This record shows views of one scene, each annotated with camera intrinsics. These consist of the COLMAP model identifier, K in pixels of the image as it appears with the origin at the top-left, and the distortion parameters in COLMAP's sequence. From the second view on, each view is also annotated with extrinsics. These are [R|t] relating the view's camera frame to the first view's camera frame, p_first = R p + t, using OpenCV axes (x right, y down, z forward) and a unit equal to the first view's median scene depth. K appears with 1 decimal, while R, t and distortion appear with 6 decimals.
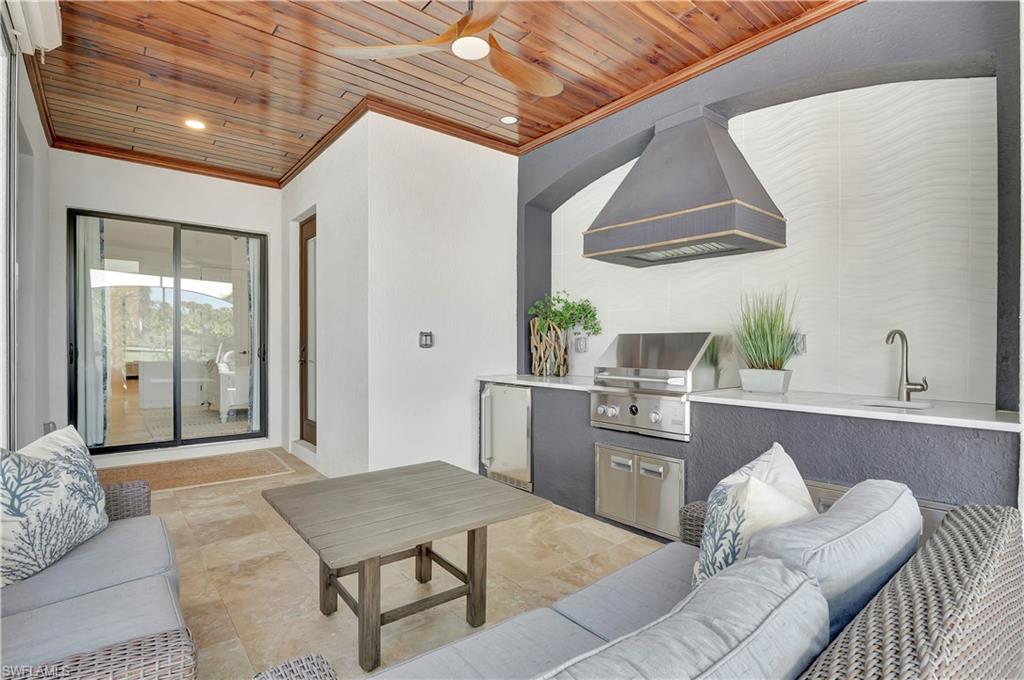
lens RADIAL K [[497.1, 0, 513.0], [0, 497.1, 344.9], [0, 0, 1]] dist [-0.017530, -0.000172]
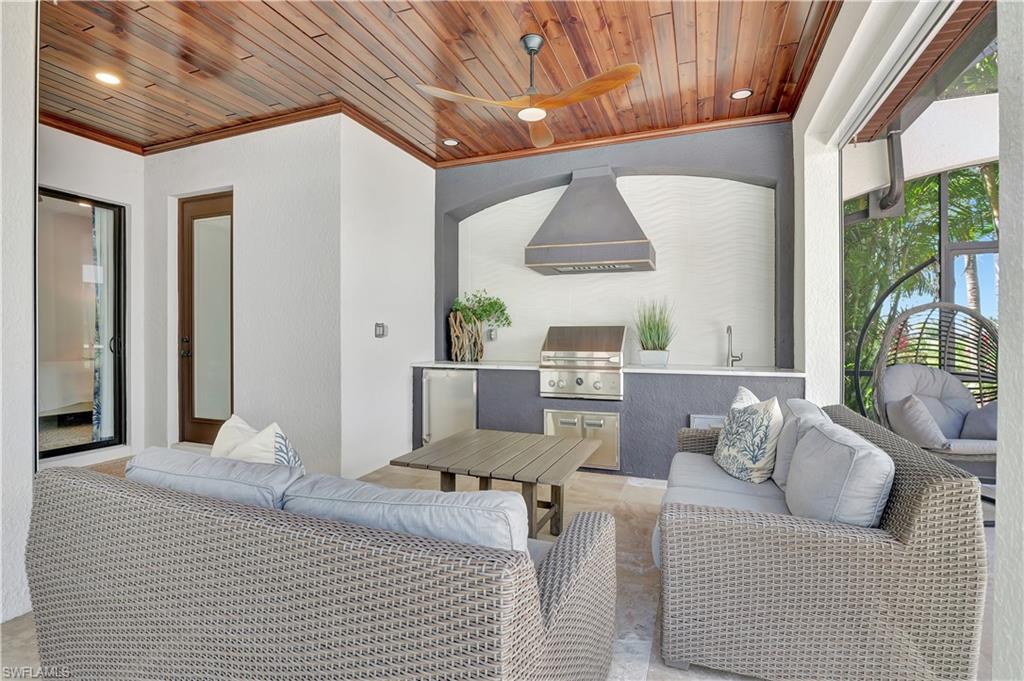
lens RADIAL K [[493.0, 0, 509.5], [0, 493.0, 331.3], [0, 0, 1]] dist [-0.015660, -0.000898]
pose [[0.873485, 0.001392, 0.486849, -0.454536], [0.002287, 0.999973, -0.006962, 0.000025], [-0.486846, 0.007195, 0.873458, -0.079855]]
